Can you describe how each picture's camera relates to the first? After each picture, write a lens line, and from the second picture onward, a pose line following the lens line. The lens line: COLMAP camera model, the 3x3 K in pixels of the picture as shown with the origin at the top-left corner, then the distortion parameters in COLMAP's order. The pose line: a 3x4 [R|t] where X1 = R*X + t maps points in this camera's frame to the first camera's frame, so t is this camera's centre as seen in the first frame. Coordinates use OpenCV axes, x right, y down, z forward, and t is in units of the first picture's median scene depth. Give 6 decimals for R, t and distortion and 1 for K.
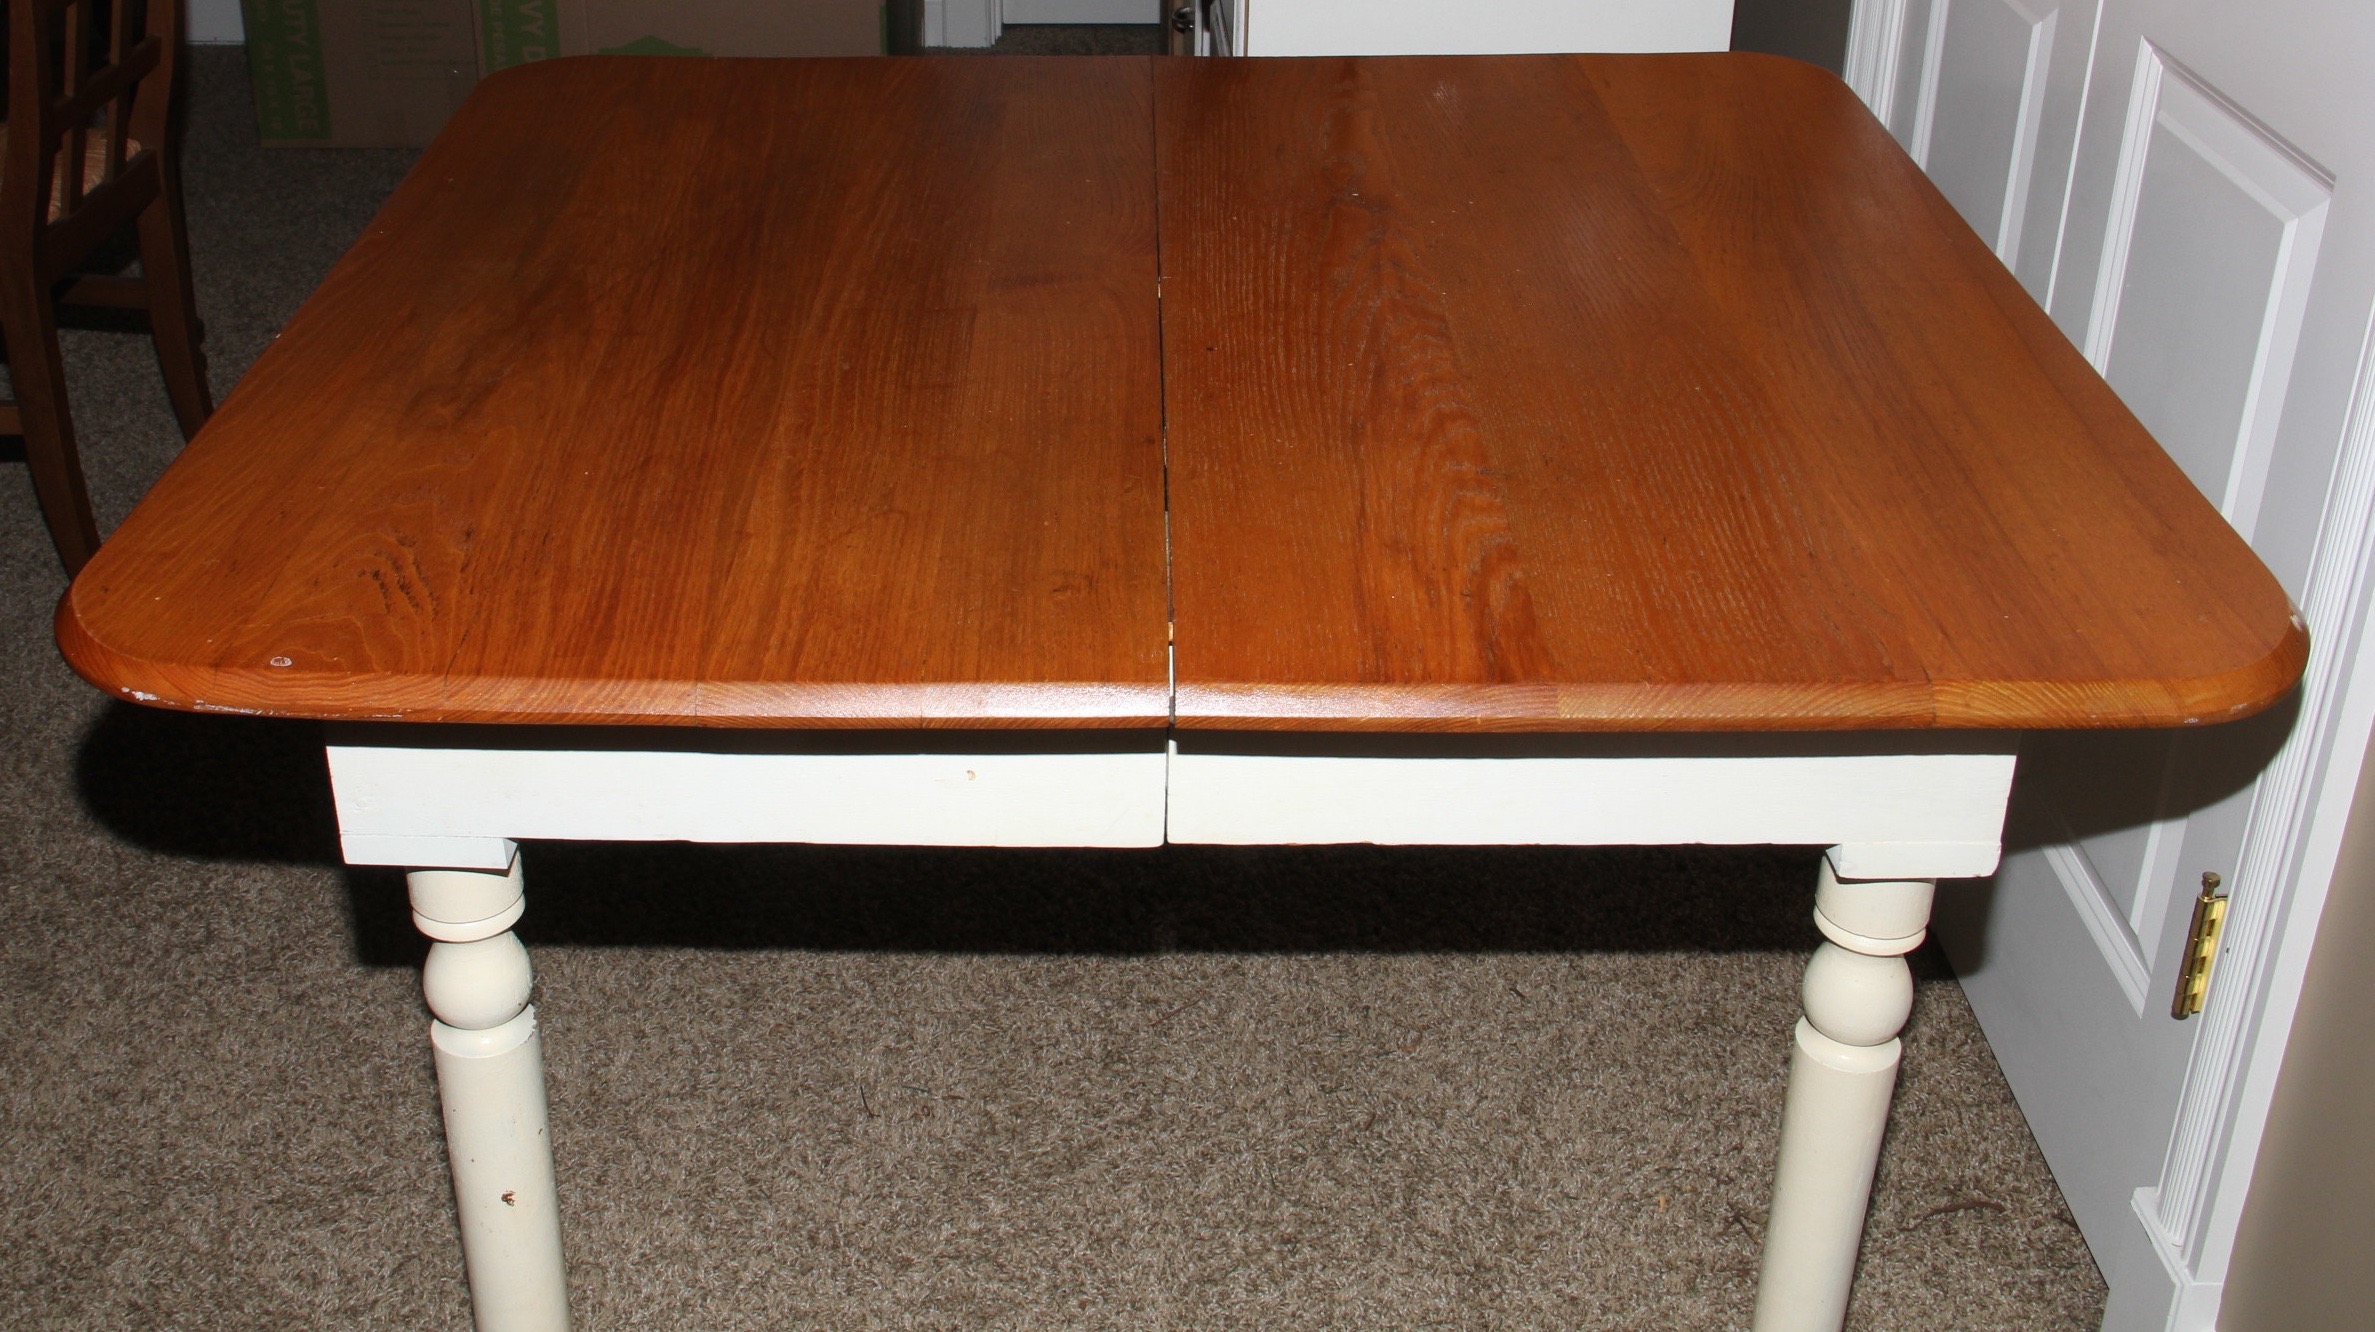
lens RADIAL K [[2553.3, 0, 1055.3], [0, 2553.3, 662.4], [0, 0, 1]] dist [-0.161932, 0.291687]
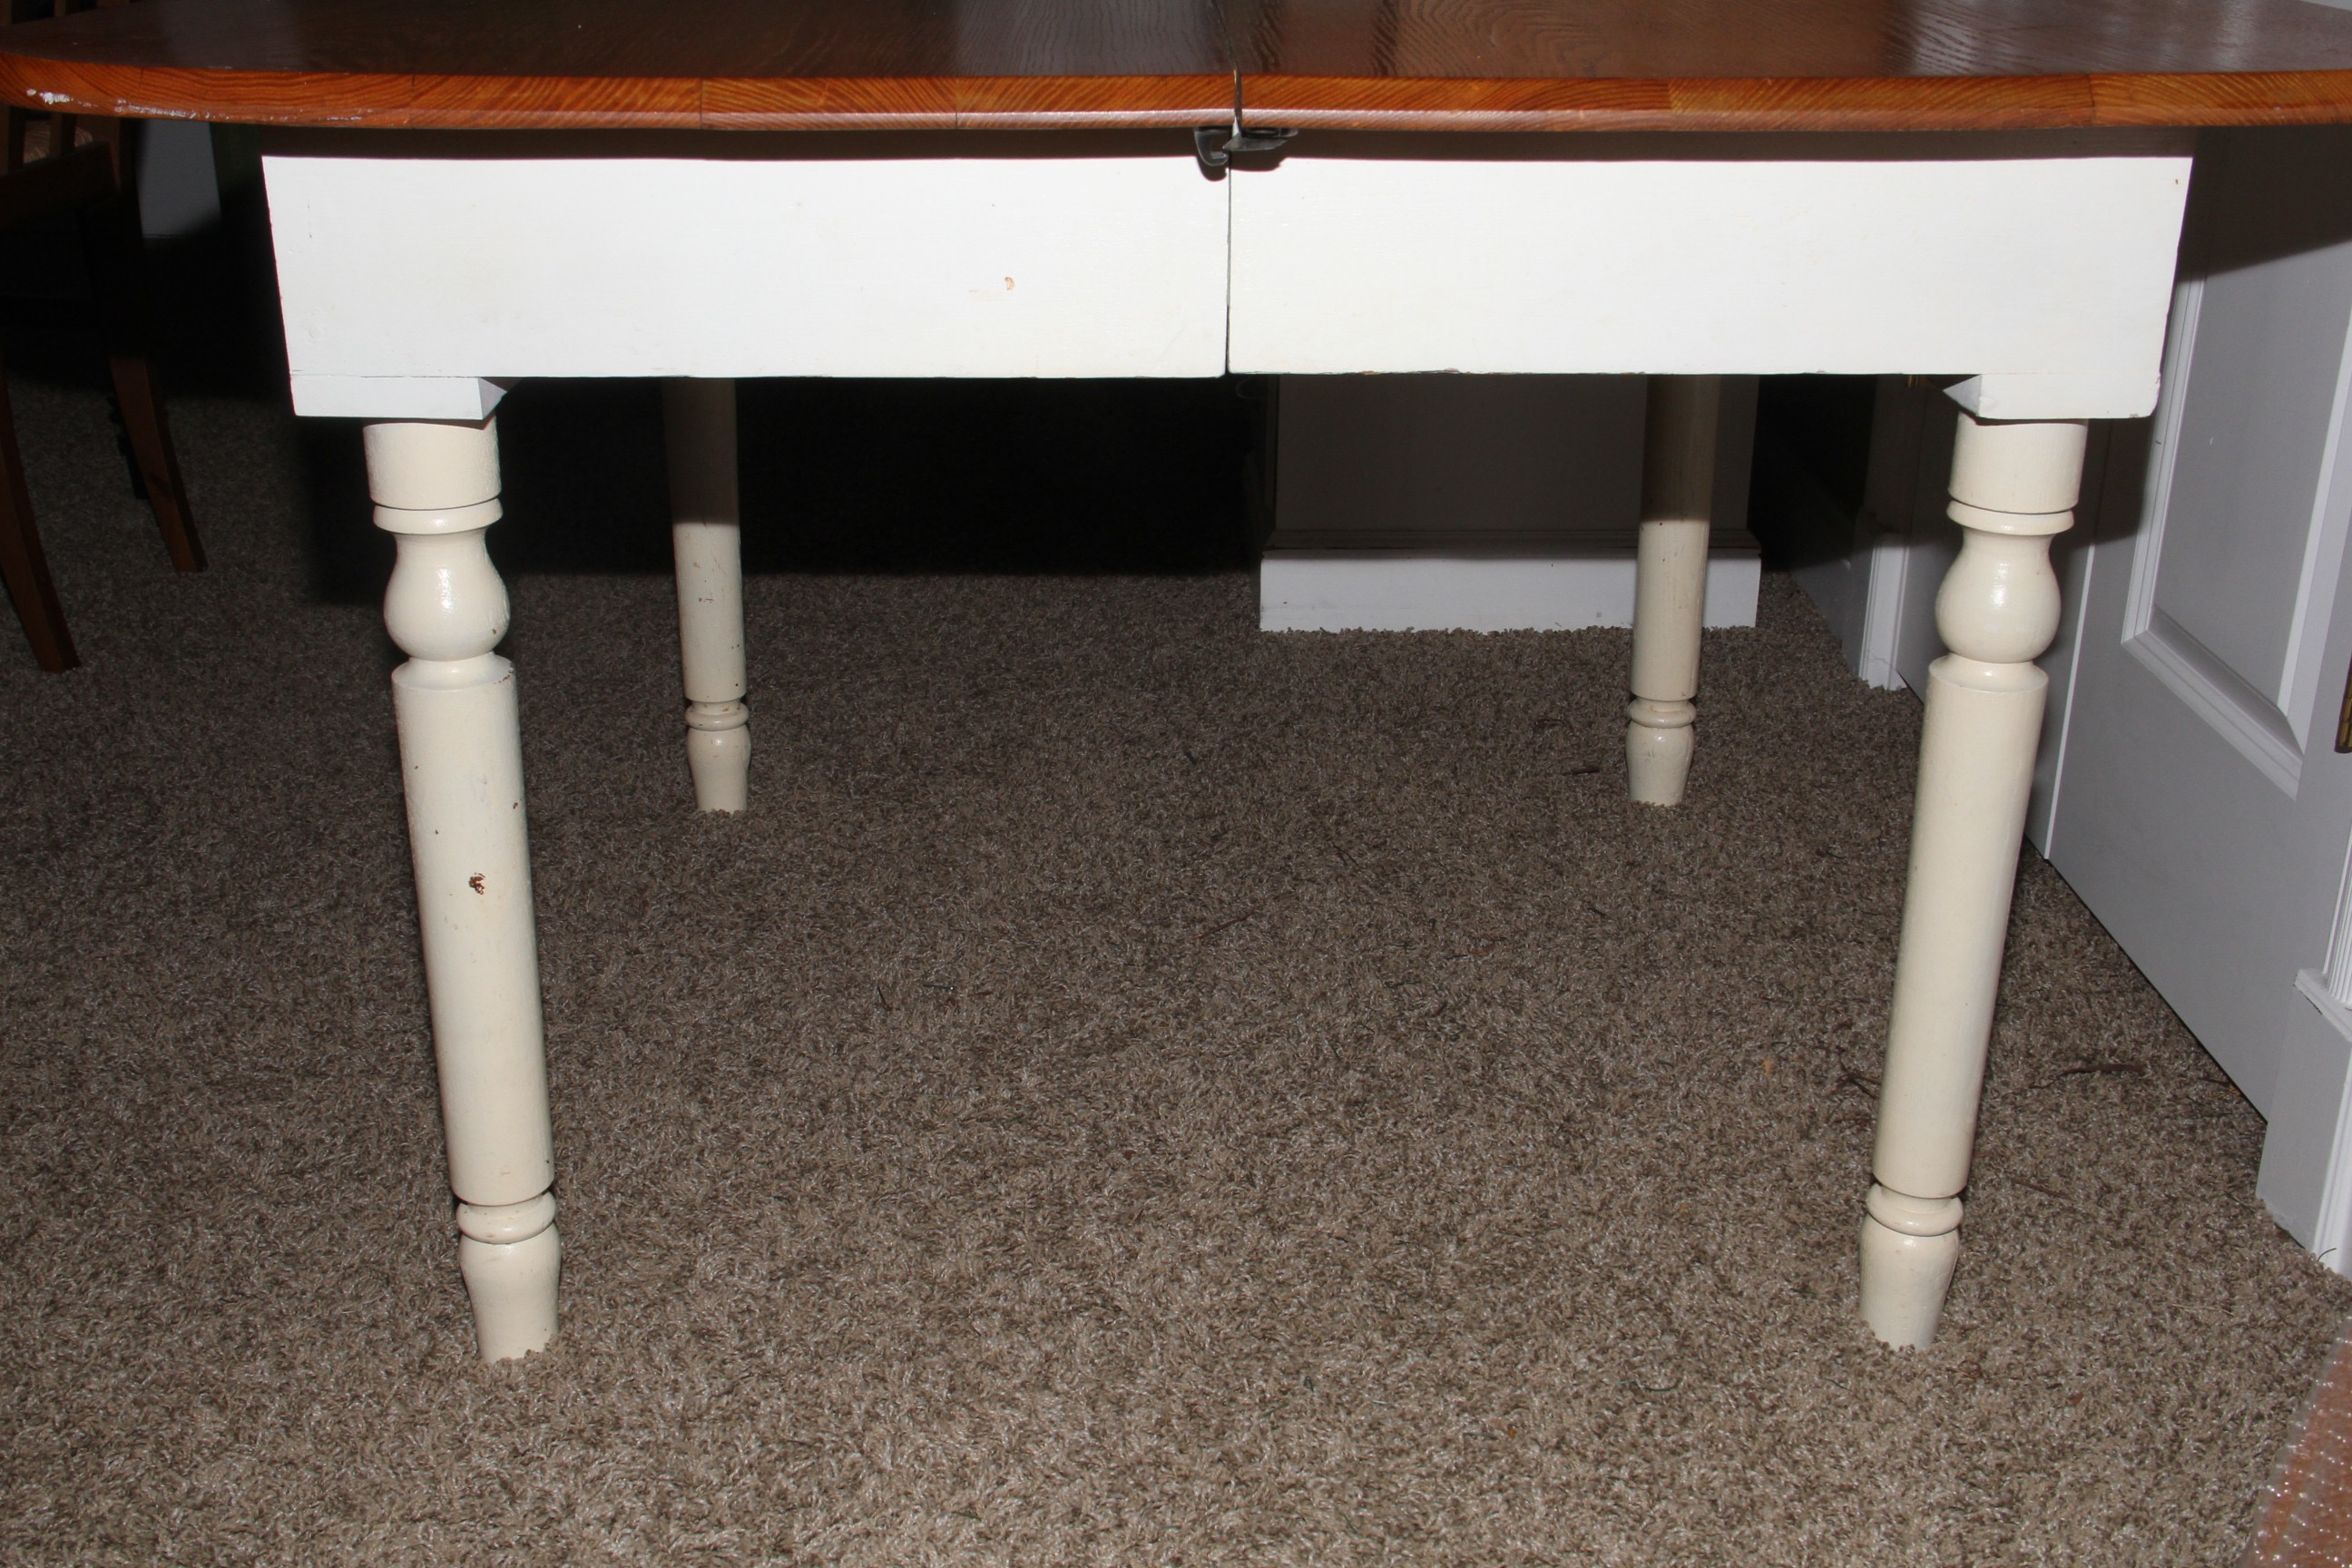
lens RADIAL K [[2669.1, 0, 1176.0], [0, 2669.1, 784.0], [0, 0, 1]] dist [-0.118171, 0.348206]
pose [[0.999297, -0.003318, 0.037331, -0.006466], [0.005827, 0.997715, -0.067309, 0.177308], [-0.037023, 0.067479, 0.997034, 0.052093]]
